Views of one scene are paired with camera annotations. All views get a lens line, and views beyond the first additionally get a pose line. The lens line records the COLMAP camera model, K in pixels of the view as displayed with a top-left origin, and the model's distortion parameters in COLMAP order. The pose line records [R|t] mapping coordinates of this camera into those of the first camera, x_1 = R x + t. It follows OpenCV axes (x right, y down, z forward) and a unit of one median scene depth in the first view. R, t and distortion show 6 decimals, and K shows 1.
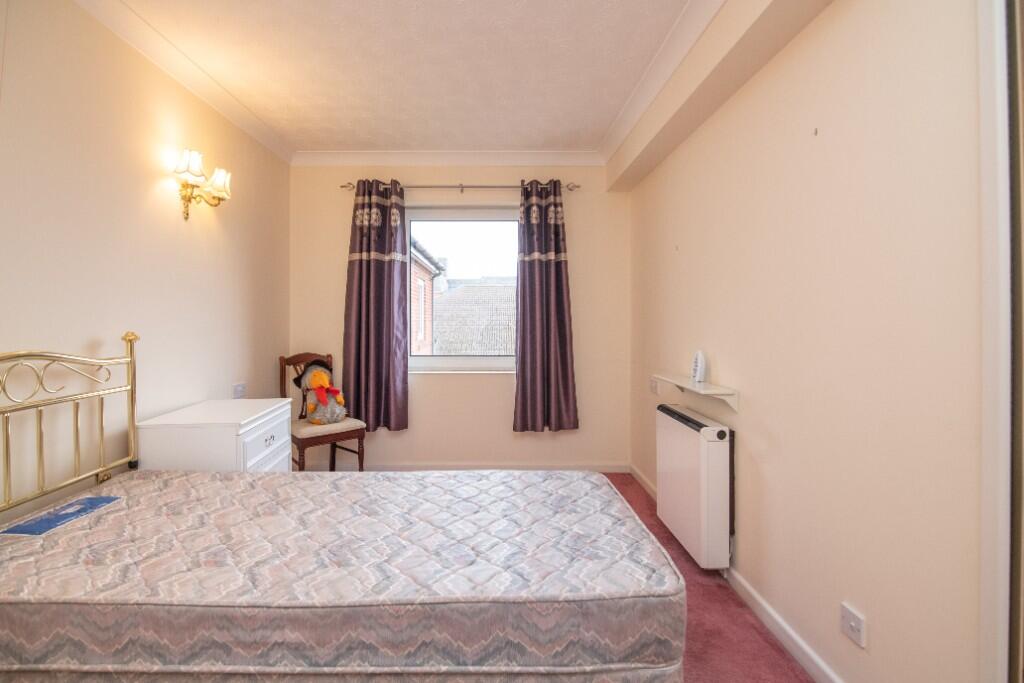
lens RADIAL K [[472.3, 0, 485.6], [0, 472.3, 311.8], [0, 0, 1]] dist [-0.017385, -0.000099]
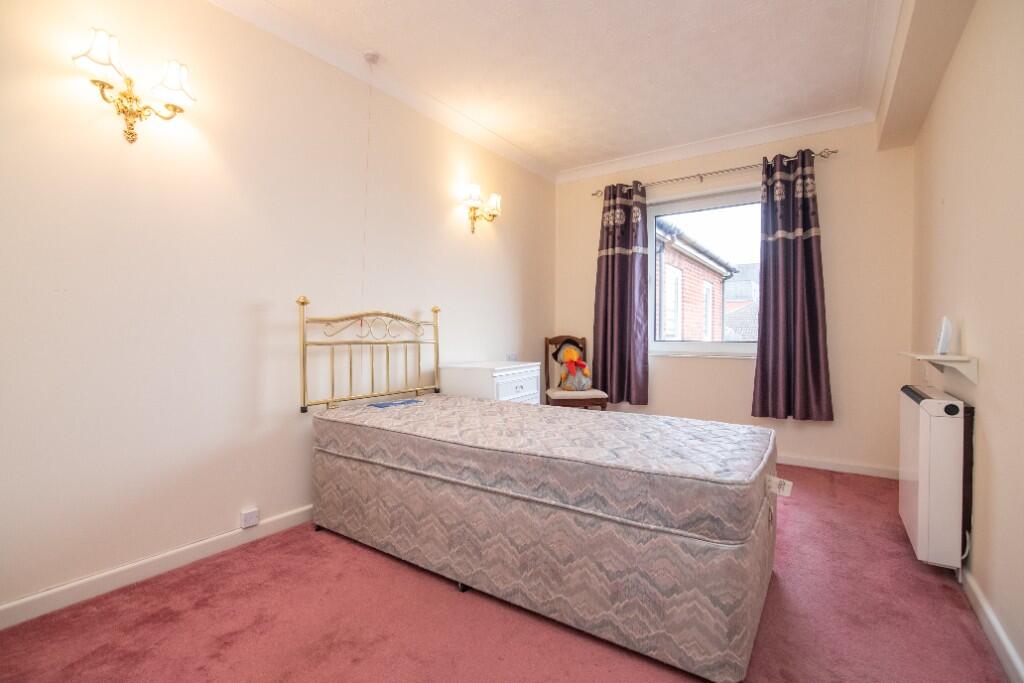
lens RADIAL K [[474.7, 0, 512.0], [0, 474.7, 341.5], [0, 0, 1]] dist [-0.018060, 0.000026]
pose [[0.817546, 0.010473, -0.575768, 0.217281], [0.000991, 0.999808, 0.019594, 0.078418], [0.575862, -0.016590, 0.817379, -0.090463]]
